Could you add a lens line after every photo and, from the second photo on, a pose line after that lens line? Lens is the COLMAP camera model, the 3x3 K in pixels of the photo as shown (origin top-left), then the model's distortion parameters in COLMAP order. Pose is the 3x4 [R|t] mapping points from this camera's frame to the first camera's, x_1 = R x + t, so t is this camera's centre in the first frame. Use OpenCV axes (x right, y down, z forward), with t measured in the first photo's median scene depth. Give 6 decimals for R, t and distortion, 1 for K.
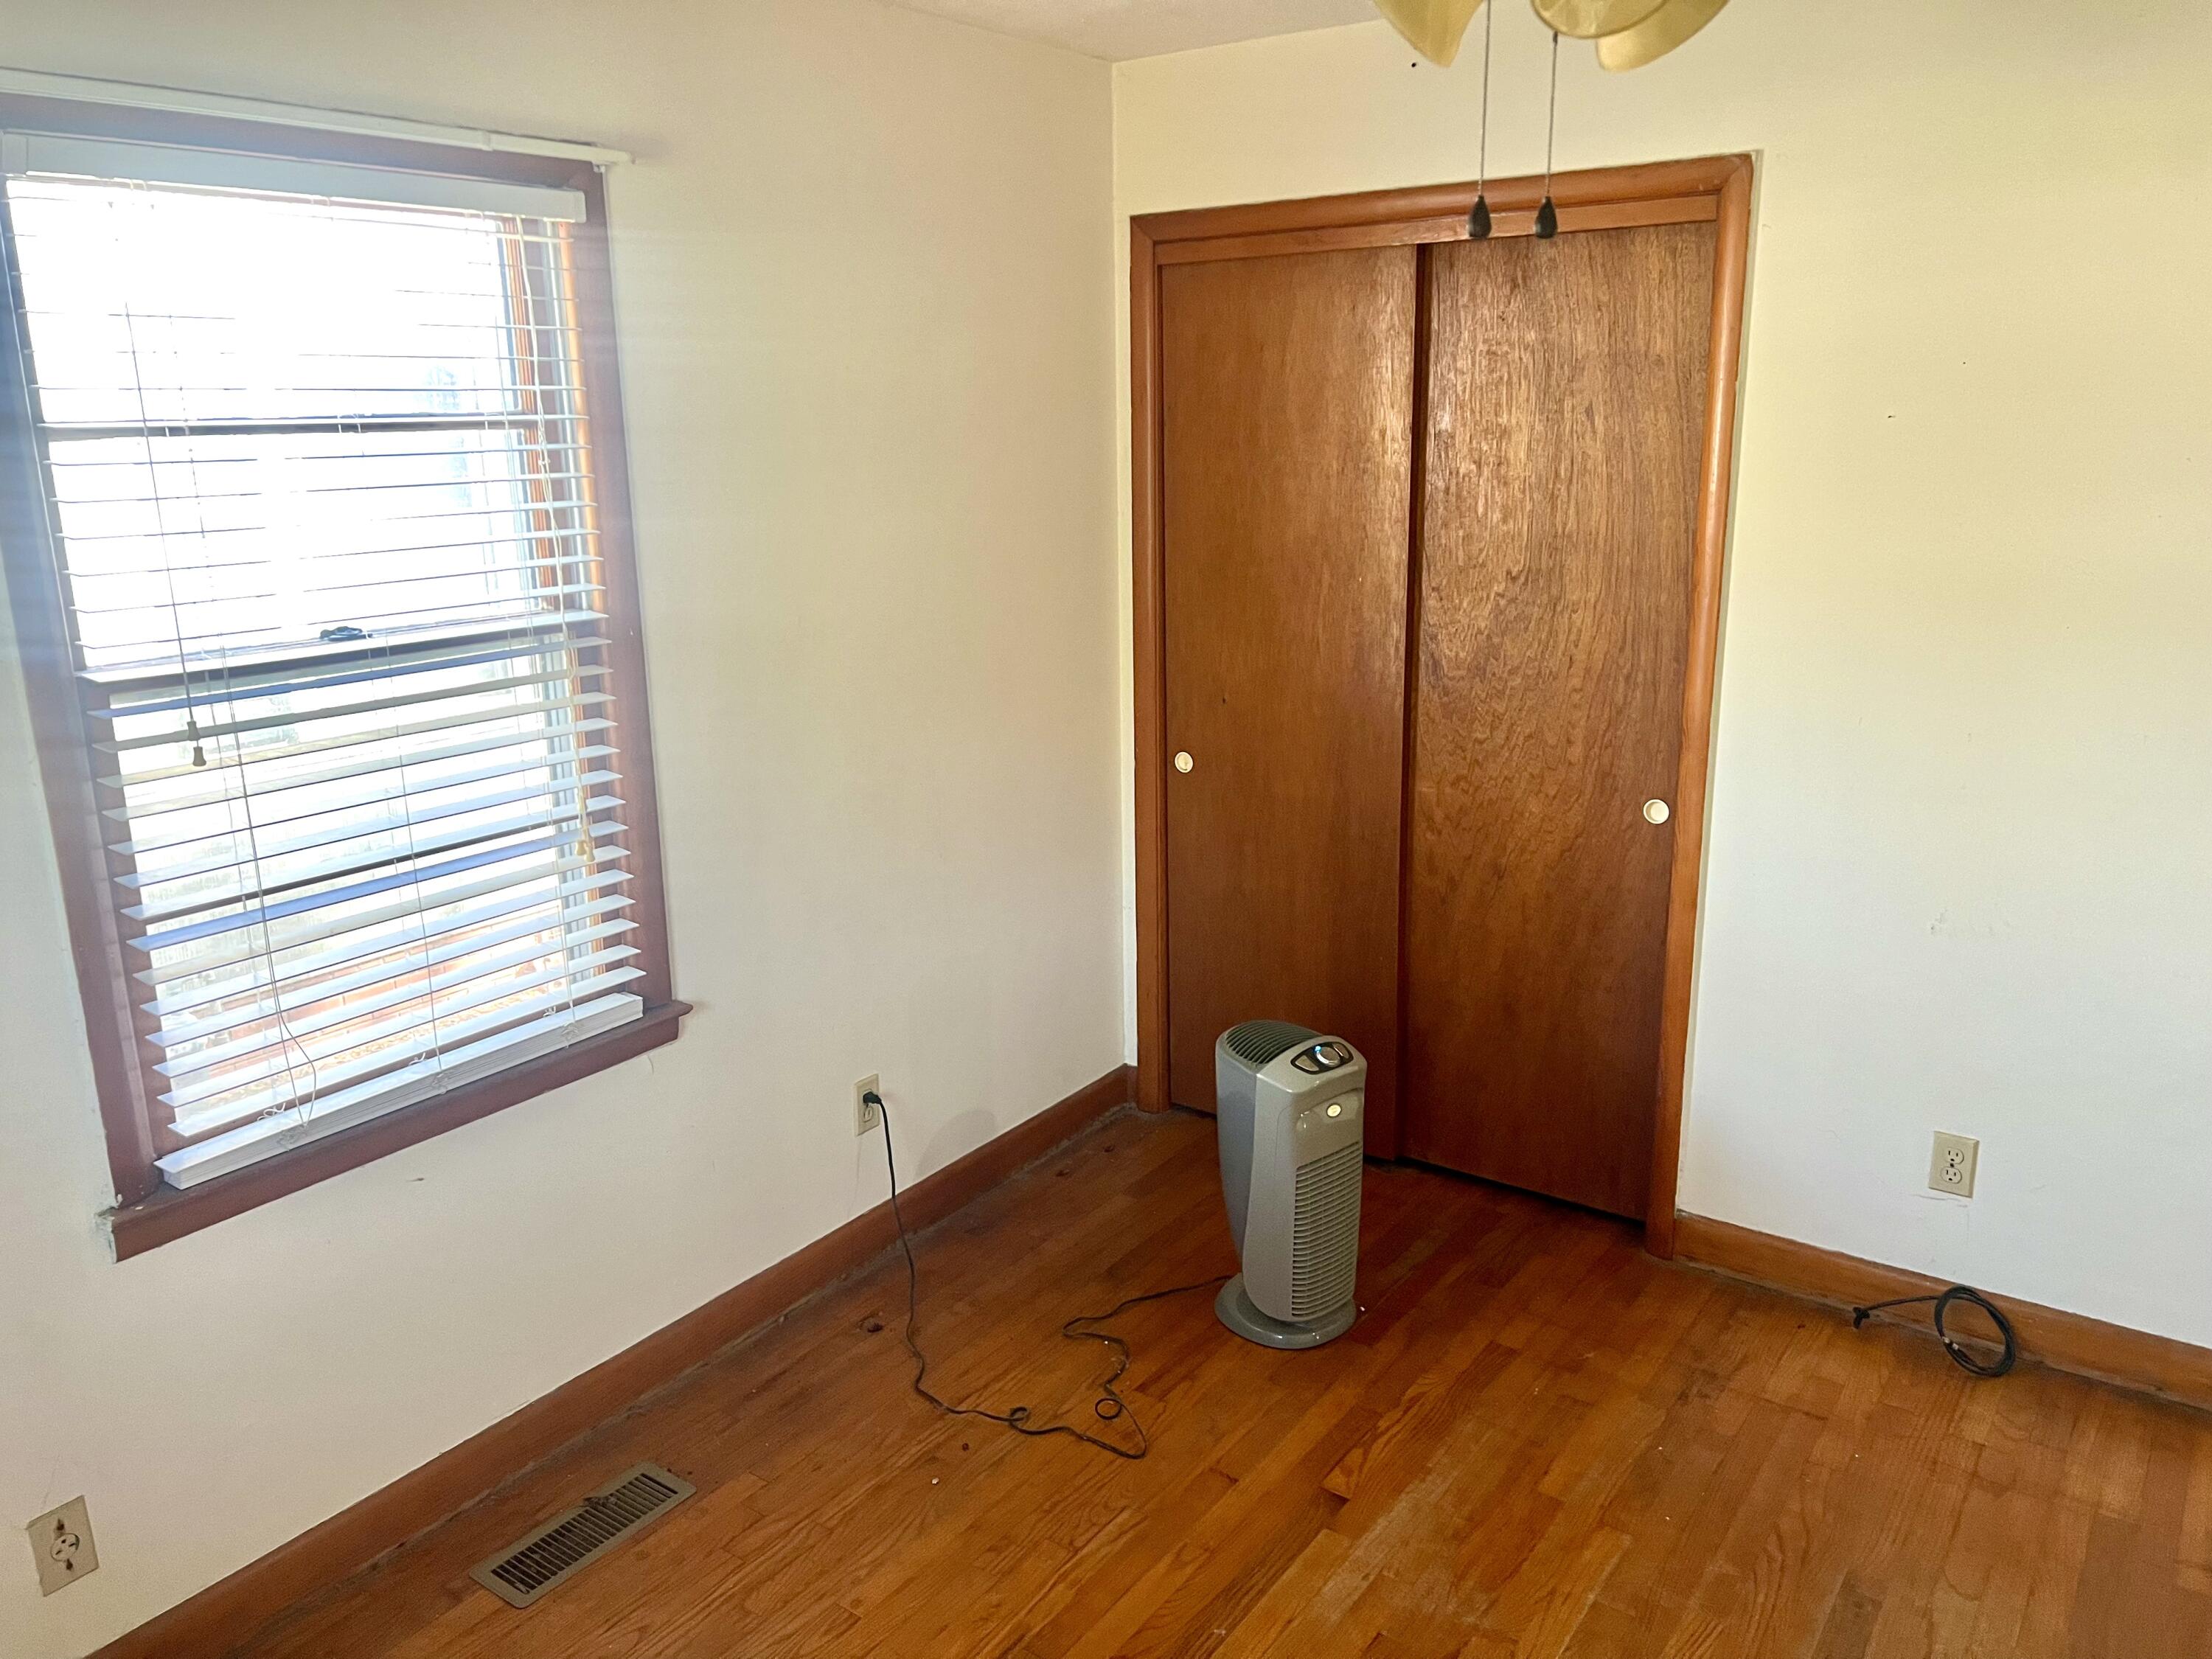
lens RADIAL K [[1659.1, 0, 1097.0], [0, 1659.1, 824.8], [0, 0, 1]] dist [0.040753, -0.003675]
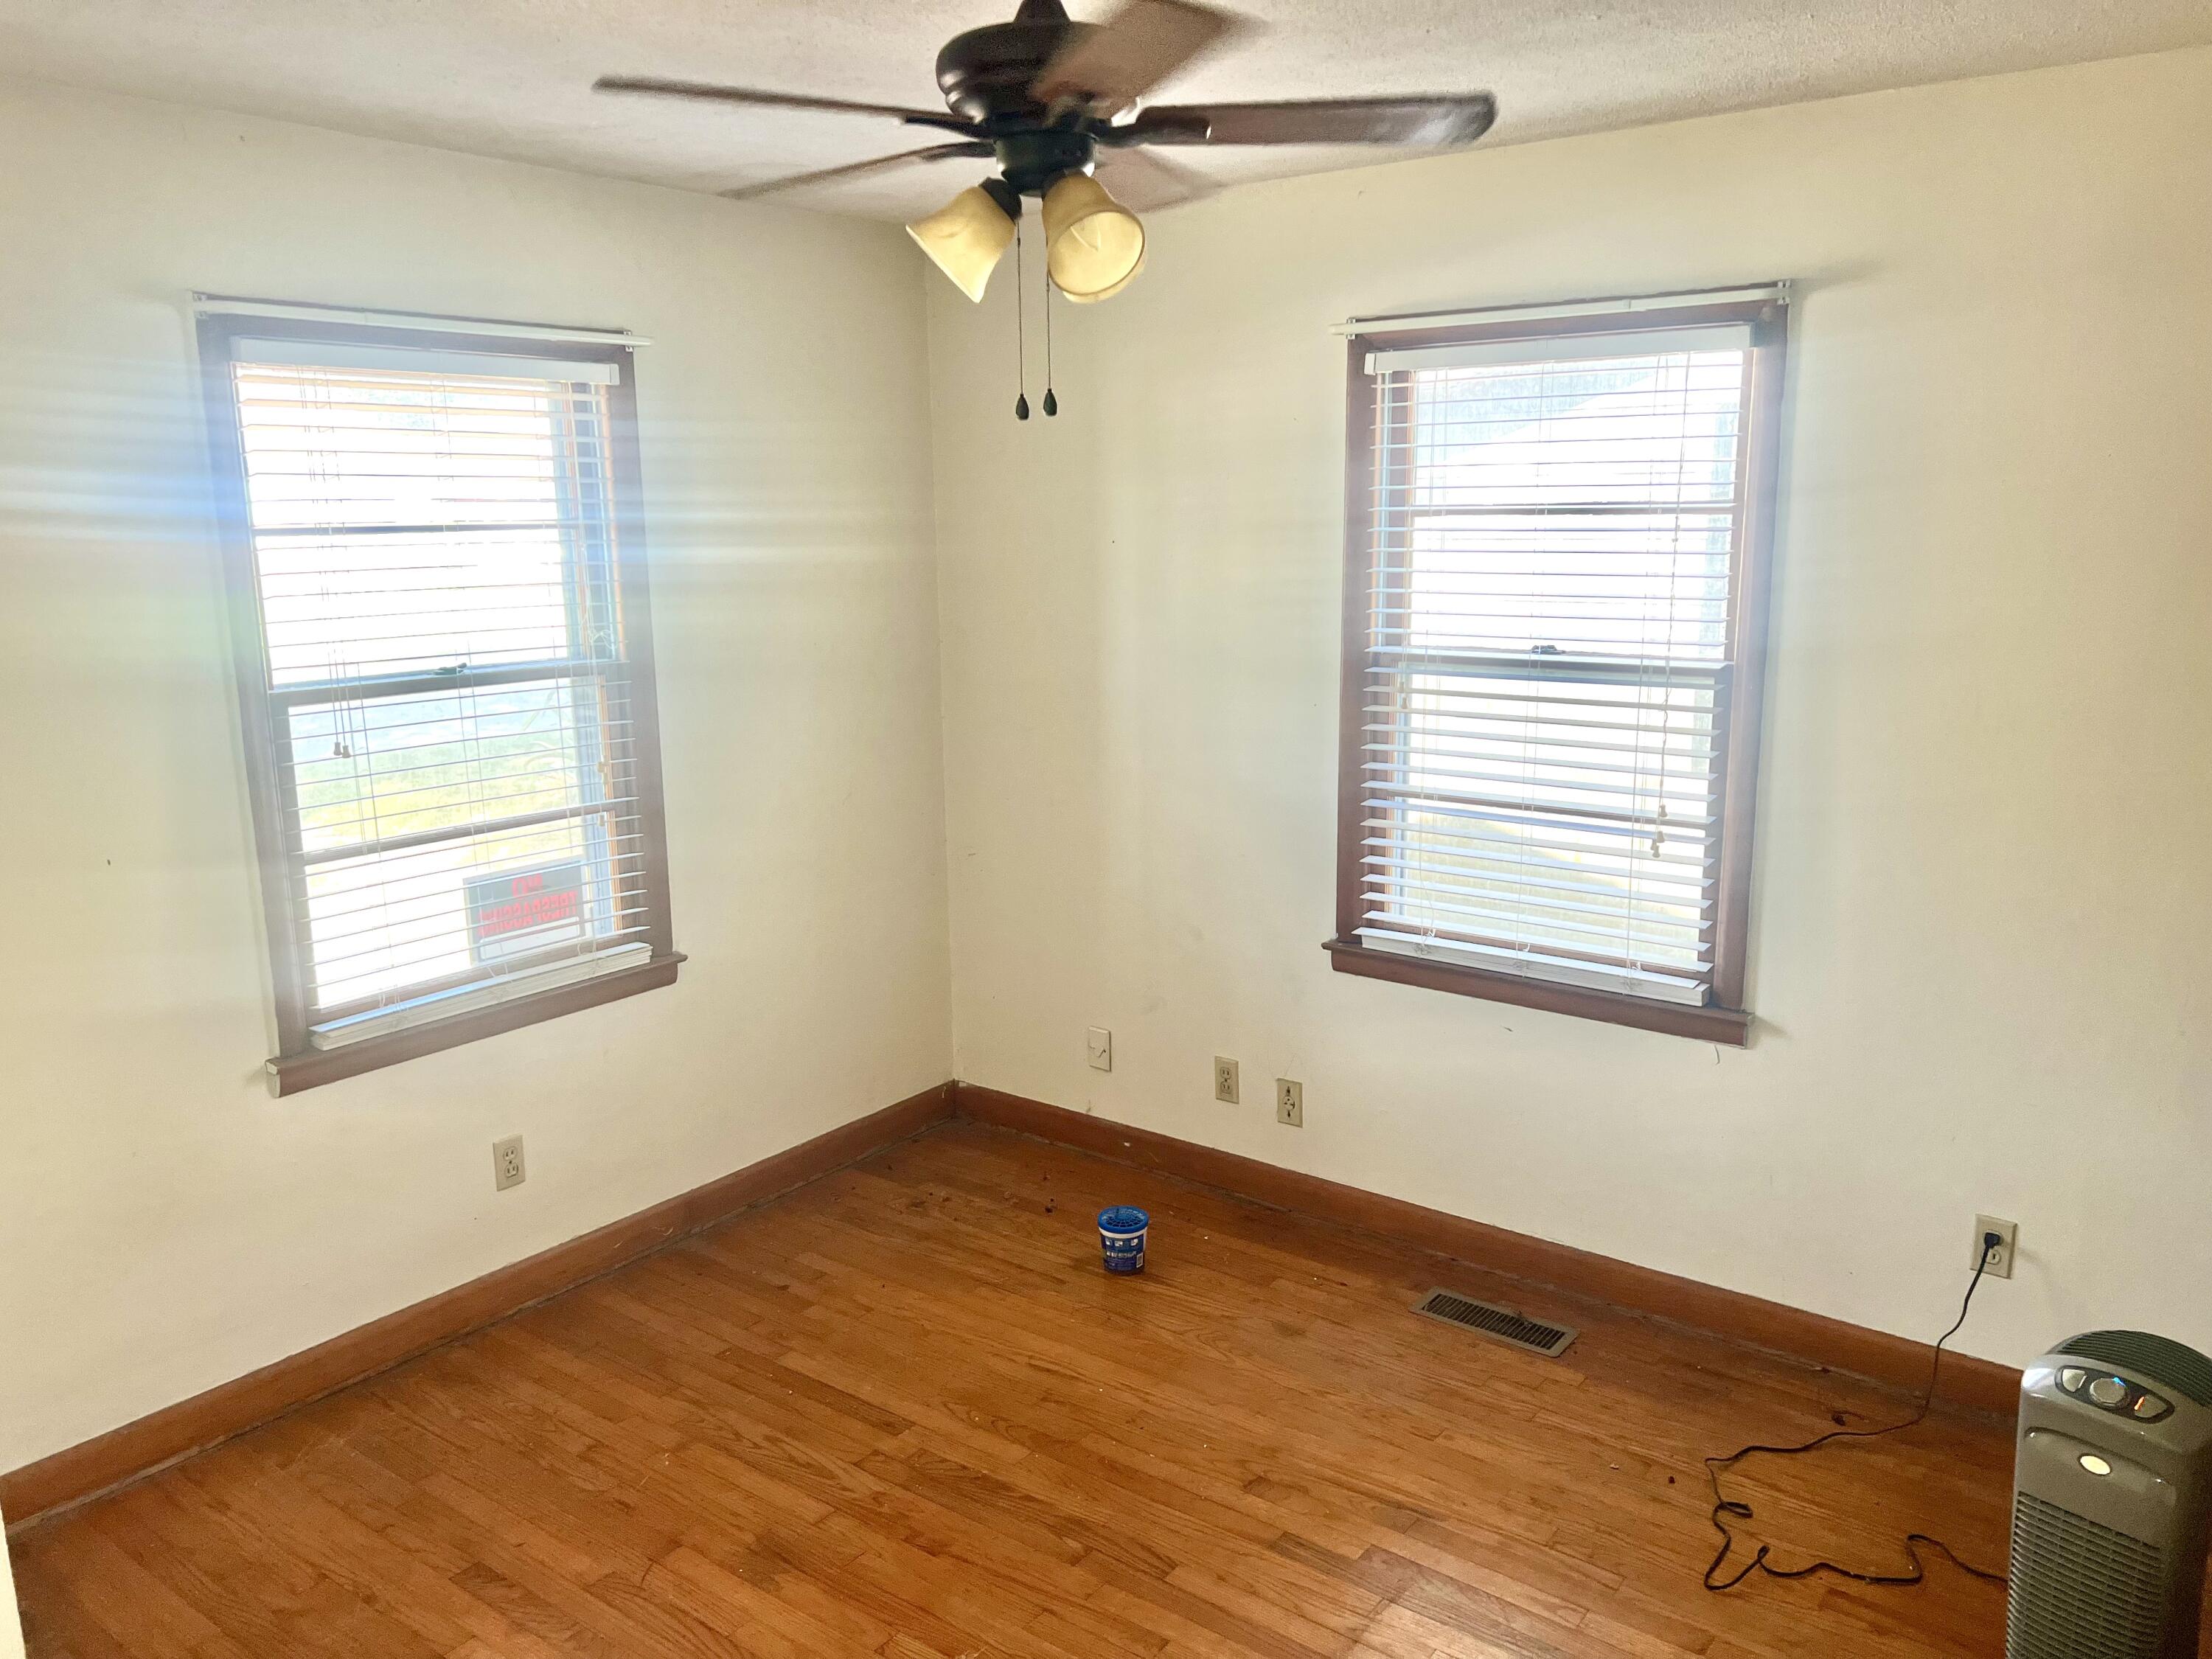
lens RADIAL K [[1659.1, 0, 1112.5], [0, 1659.1, 834.9], [0, 0, 1]] dist [0.040753, -0.003675]
pose [[-0.010402, 0.221622, -0.975077, 0.945993], [-0.236125, 0.947009, 0.217761, -0.175503], [0.971667, 0.232505, 0.042479, 0.564531]]
